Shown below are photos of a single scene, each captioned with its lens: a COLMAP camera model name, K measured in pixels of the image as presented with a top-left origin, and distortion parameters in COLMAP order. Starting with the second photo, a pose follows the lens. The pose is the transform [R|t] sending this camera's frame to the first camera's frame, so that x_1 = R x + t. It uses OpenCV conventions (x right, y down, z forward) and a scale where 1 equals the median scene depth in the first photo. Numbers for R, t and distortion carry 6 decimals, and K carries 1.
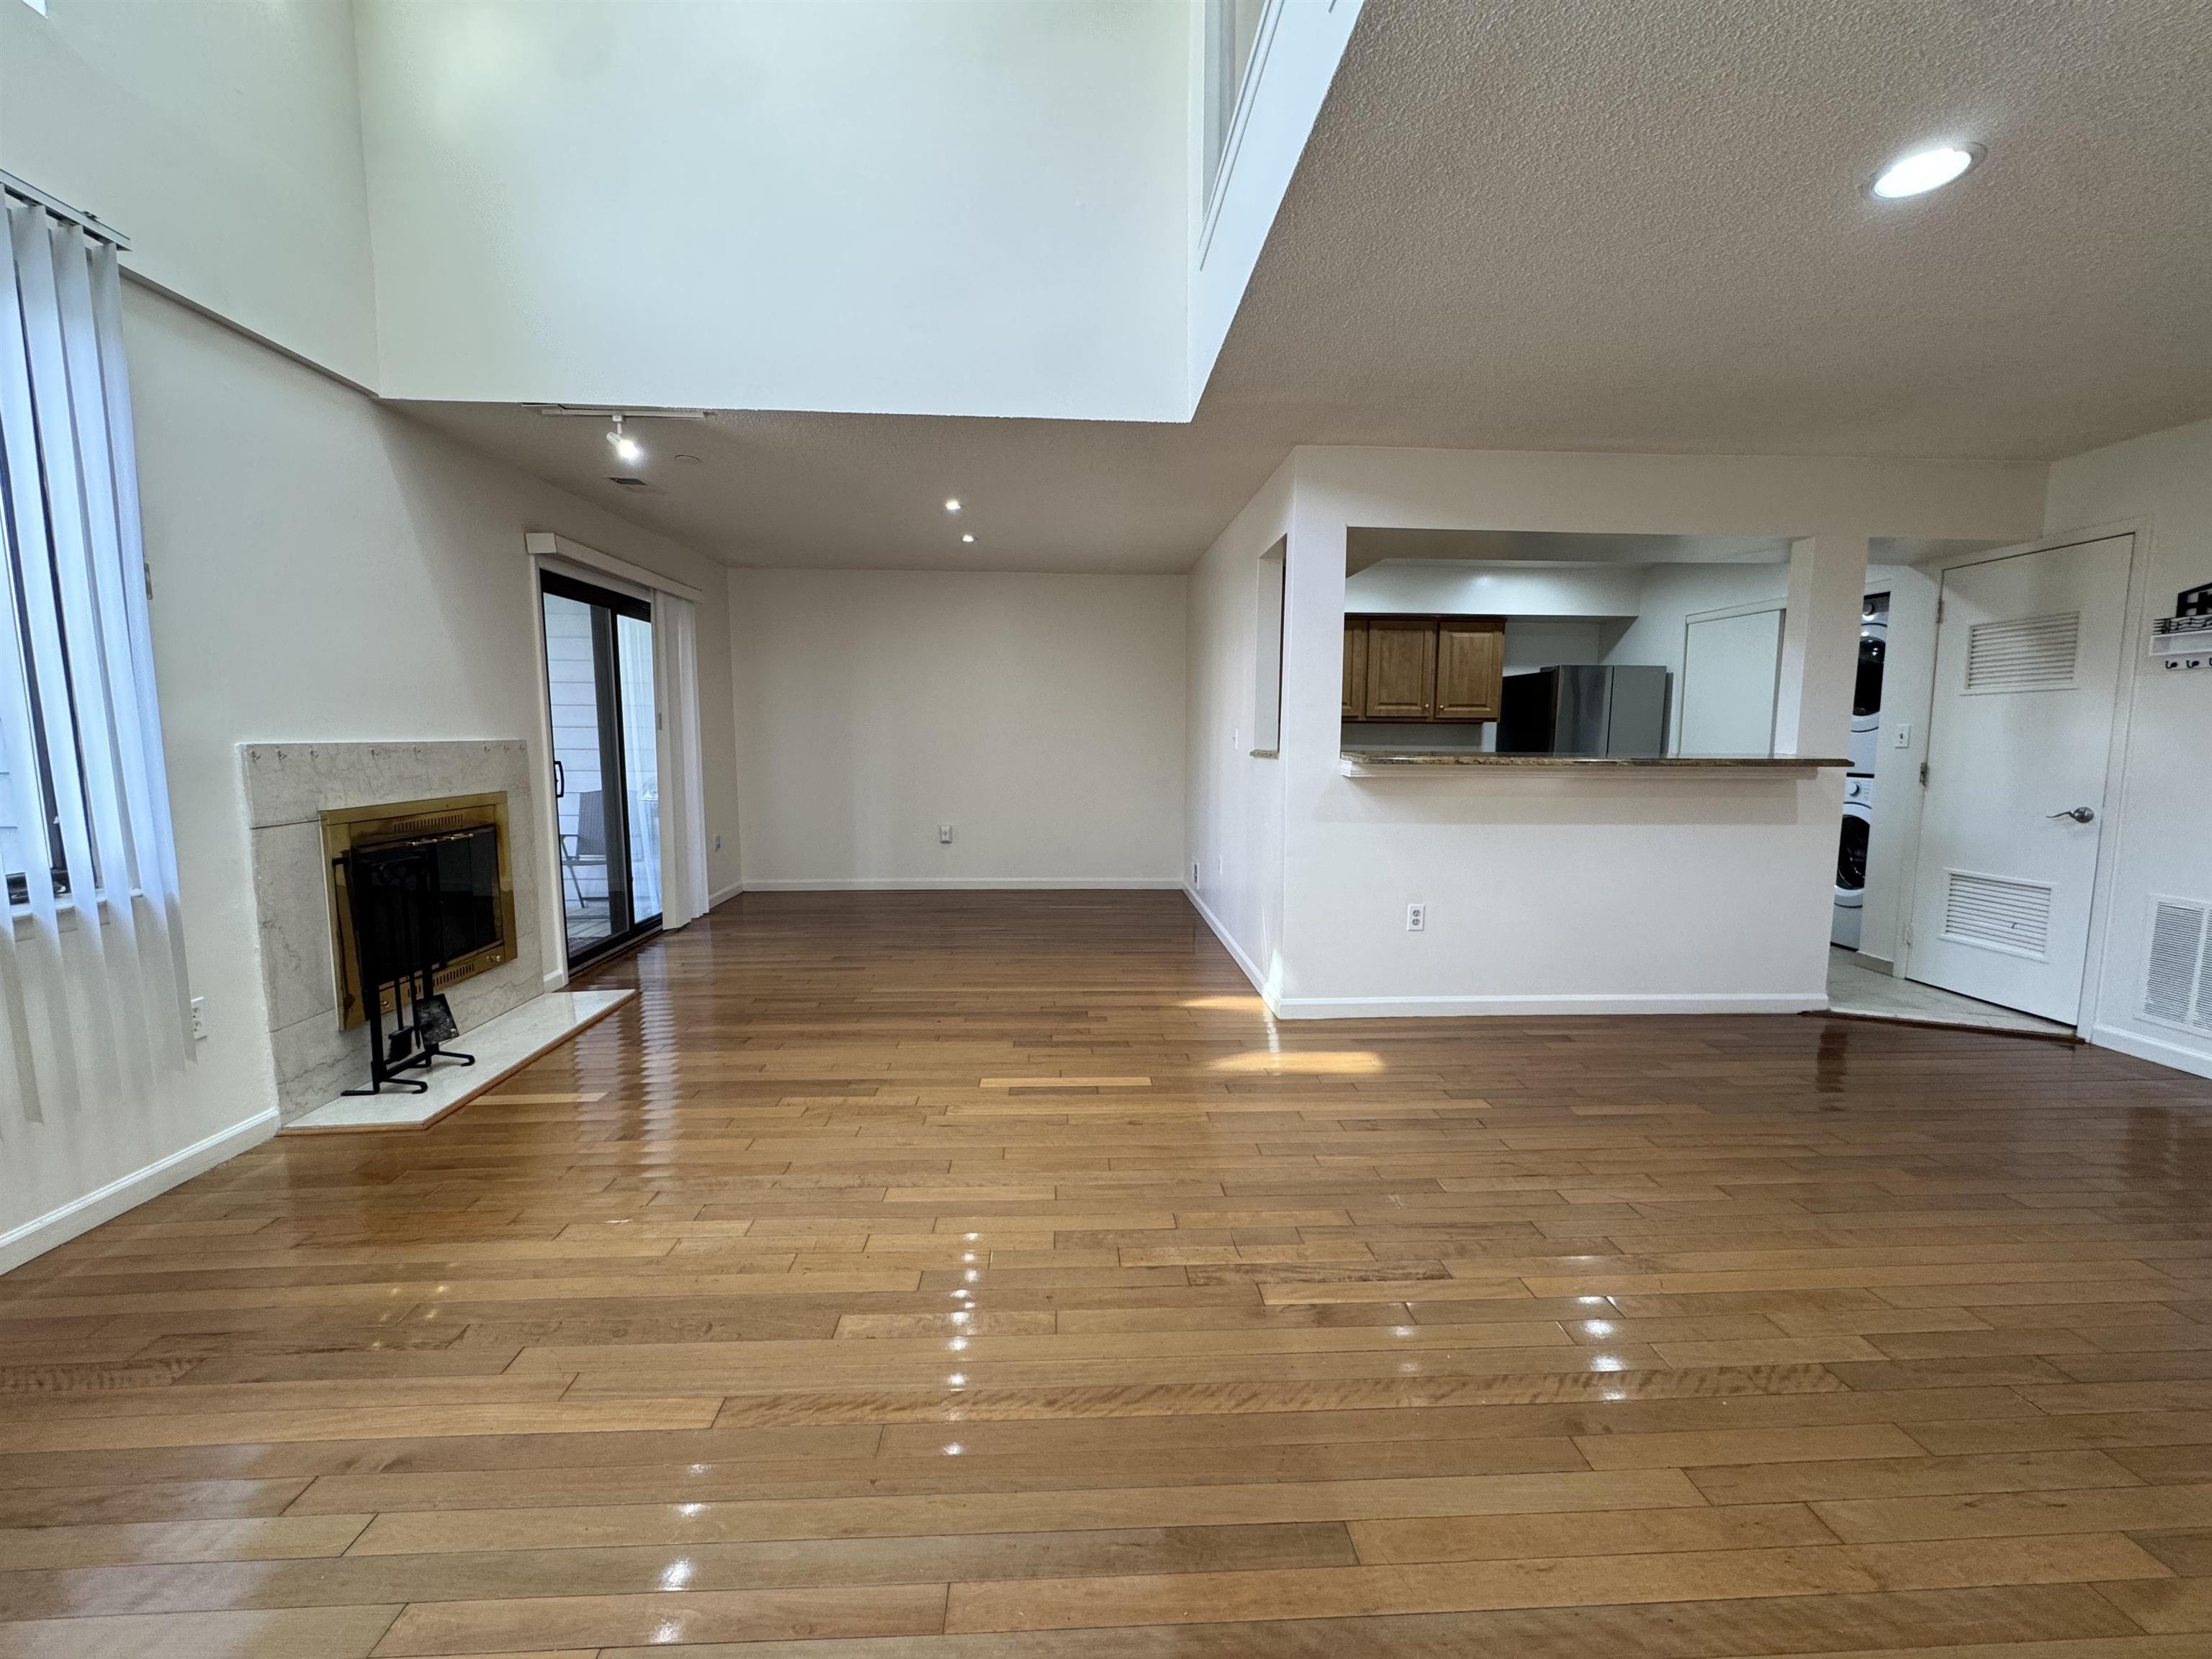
lens RADIAL K [[878.5, 0, 1103.2], [0, 878.5, 828.2], [0, 0, 1]] dist [-0.005393, 0.000943]
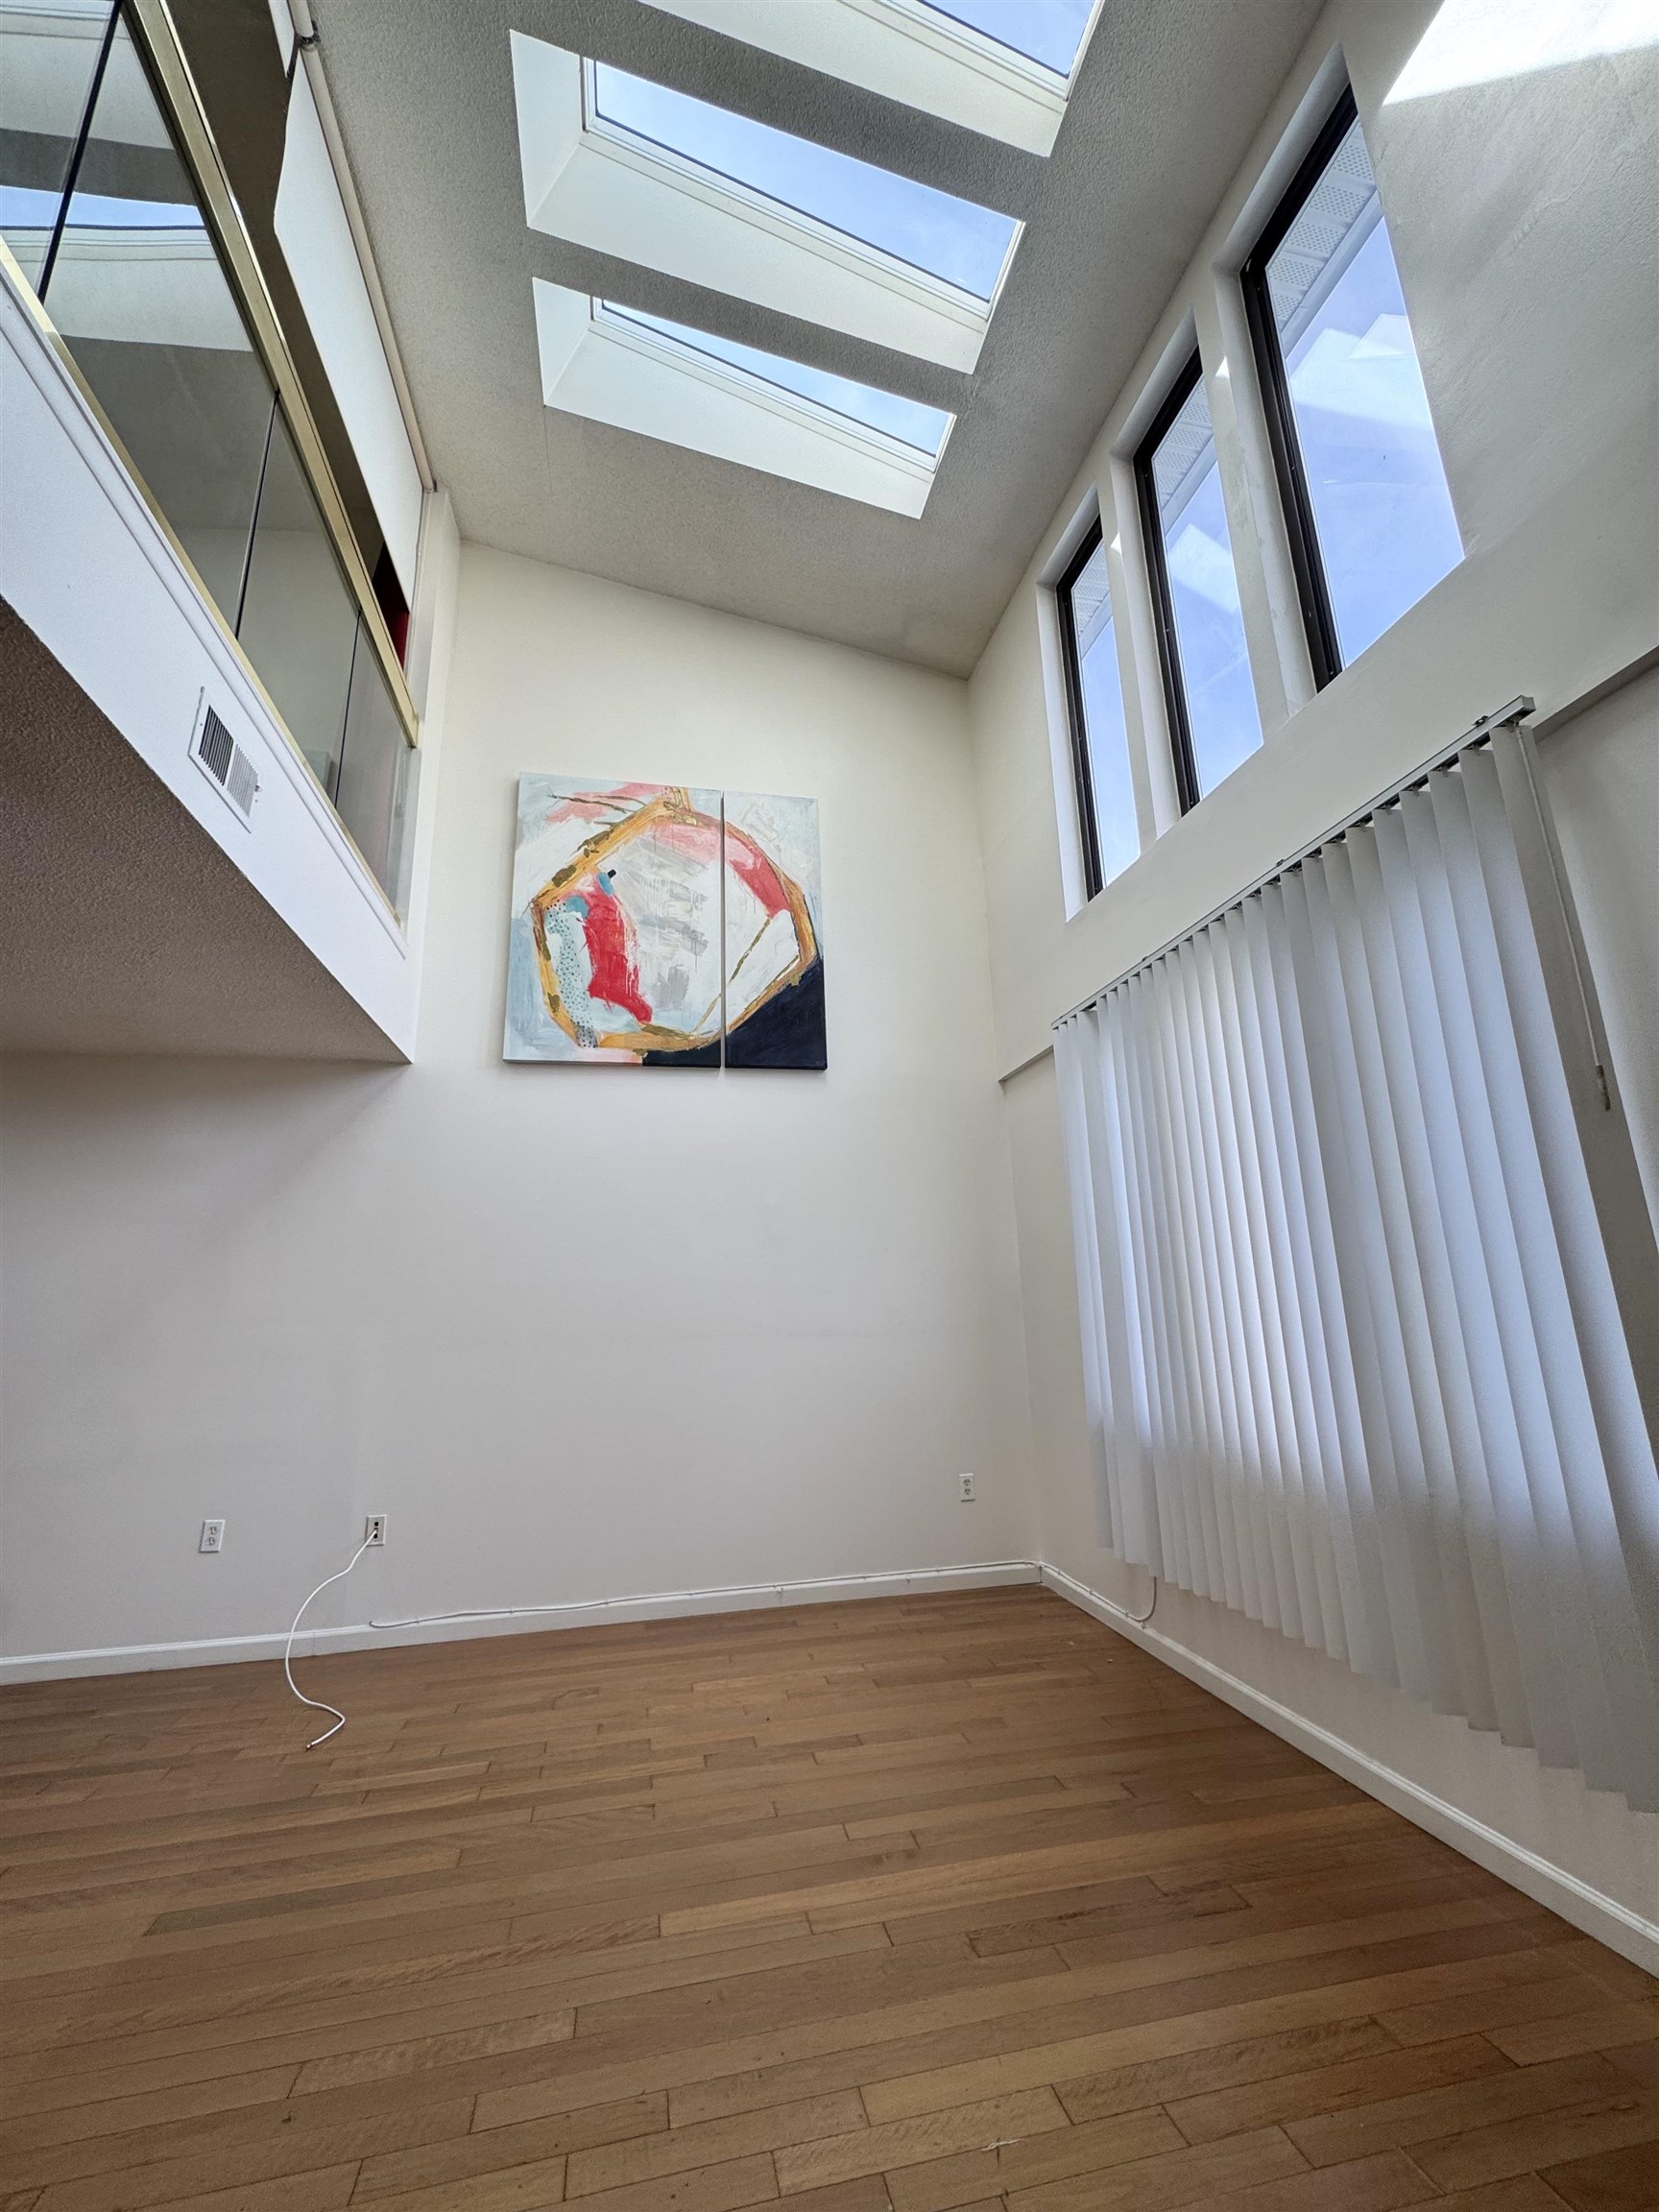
lens RADIAL K [[878.5, 0, 833.2], [0, 878.5, 1098.3], [0, 0, 1]] dist [-0.005393, 0.000943]
pose [[-0.985654, -0.016989, -0.167921, -0.446016], [0.006351, 0.990483, -0.137485, -0.243289], [0.168659, -0.136579, -0.976166, 2.270561]]
